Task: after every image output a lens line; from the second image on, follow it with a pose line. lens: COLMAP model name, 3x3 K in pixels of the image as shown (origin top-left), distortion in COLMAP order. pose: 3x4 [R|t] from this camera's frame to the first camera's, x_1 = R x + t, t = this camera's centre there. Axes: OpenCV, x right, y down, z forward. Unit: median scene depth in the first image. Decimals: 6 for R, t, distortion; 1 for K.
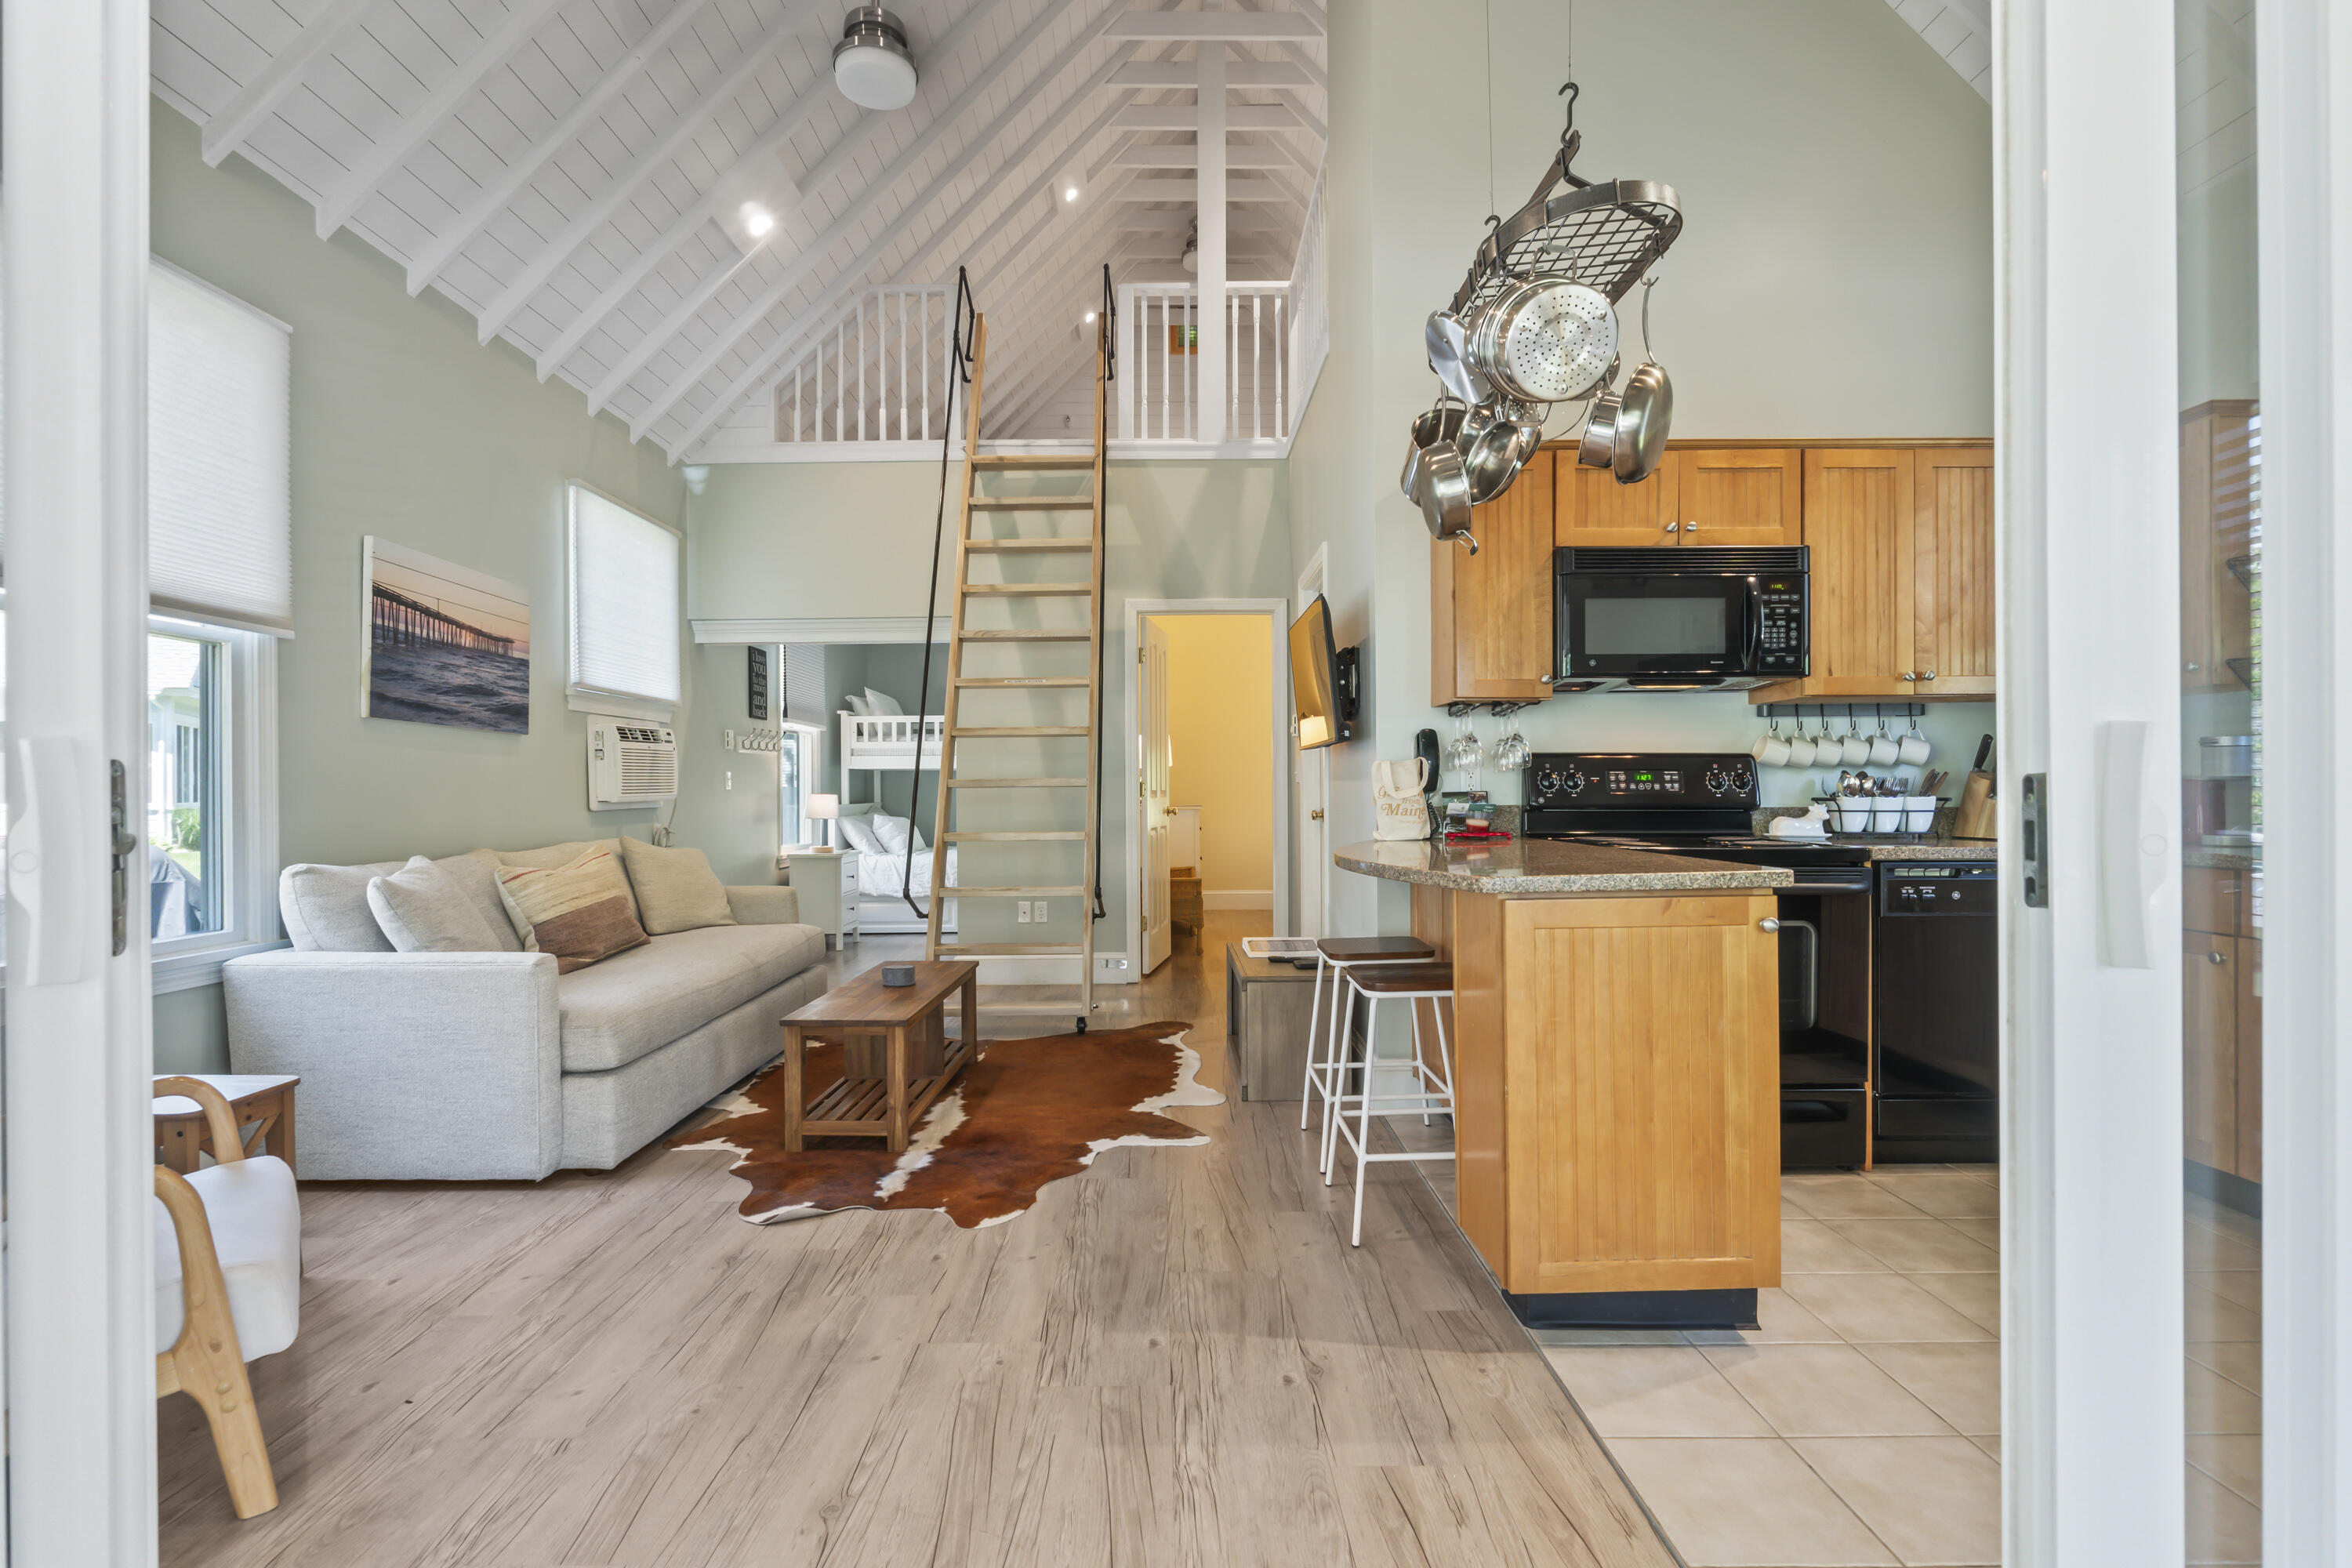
lens RADIAL K [[1112.8, 0, 1174.8], [0, 1112.8, 788.6], [0, 0, 1]] dist [0.003394, -0.000451]
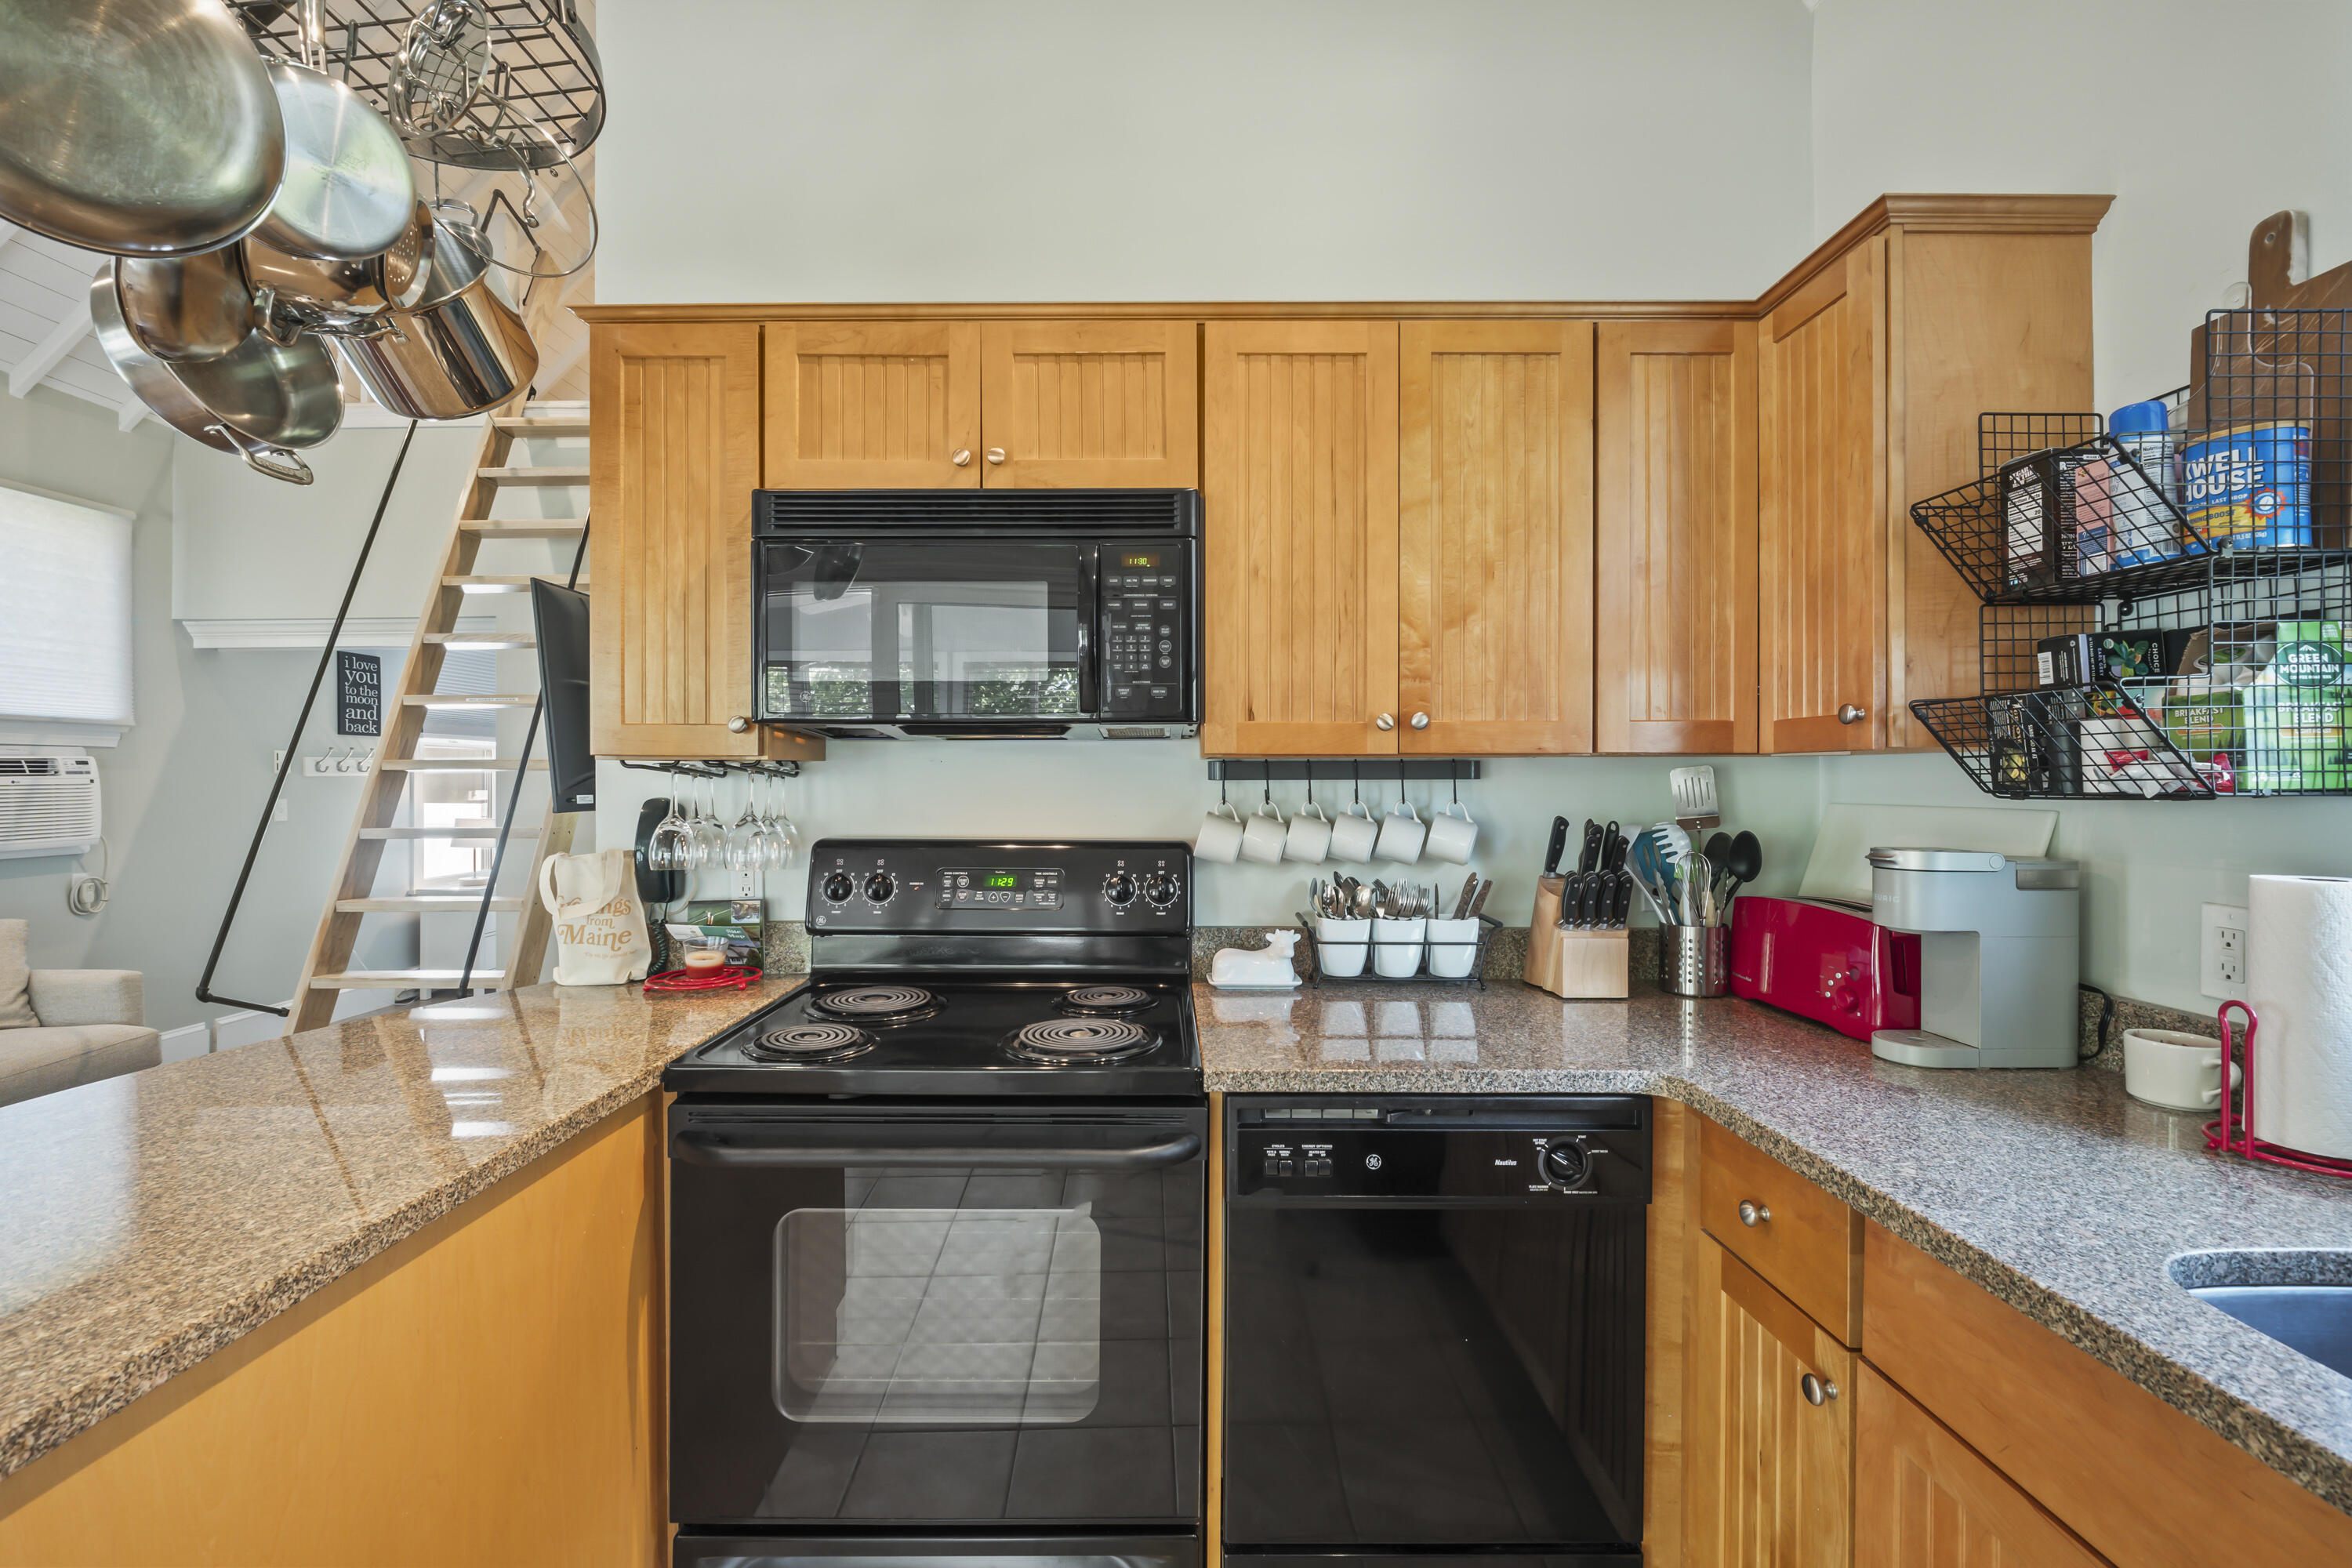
lens RADIAL K [[995.6, 0, 1172.8], [0, 995.6, 775.4], [0, 0, 1]] dist [0.004120, 0.000187]
pose [[0.999872, 0.004885, -0.015219, 0.556483], [-0.004872, 0.999988, 0.000884, -0.073143], [0.015223, -0.000810, 0.999884, 0.490882]]
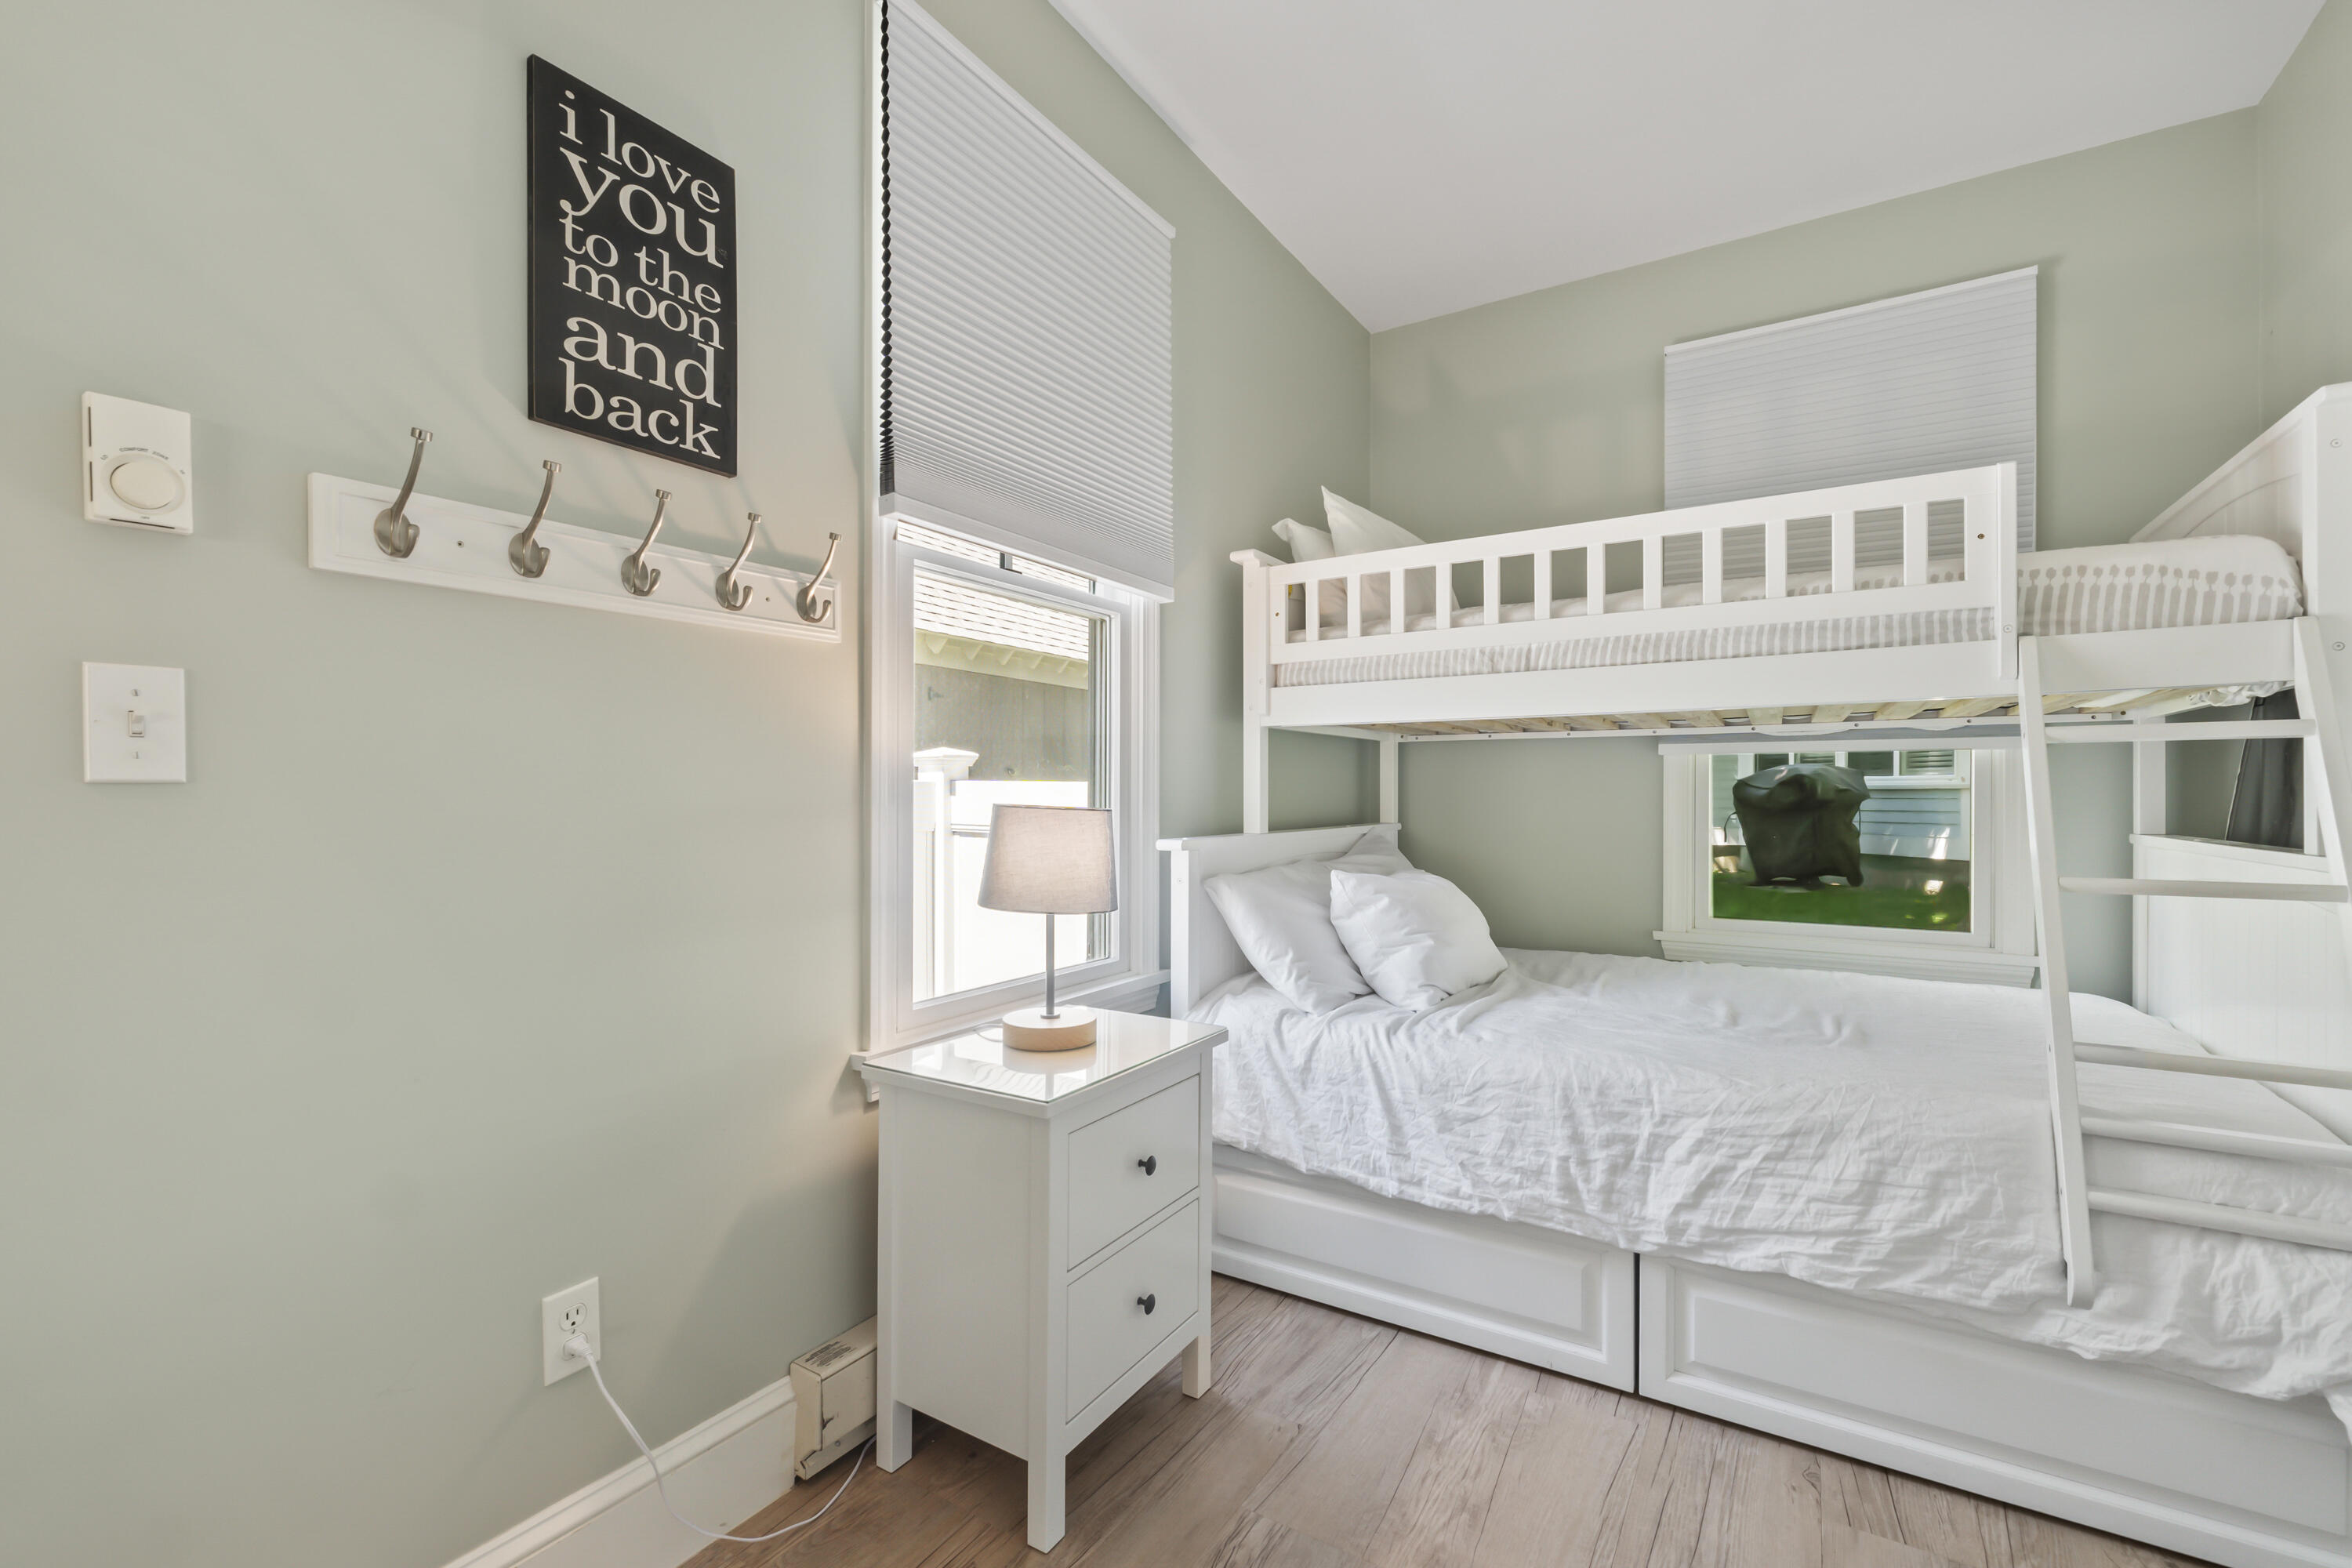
lens RADIAL K [[995.6, 0, 1180.2], [0, 995.6, 798.6], [0, 0, 1]] dist [0.004120, 0.000187]
pose [[0.838617, 0.007062, -0.544675, -0.387100], [-0.003315, 0.999964, 0.007861, 0.002781], [0.544711, -0.004787, 0.838610, 1.866391]]
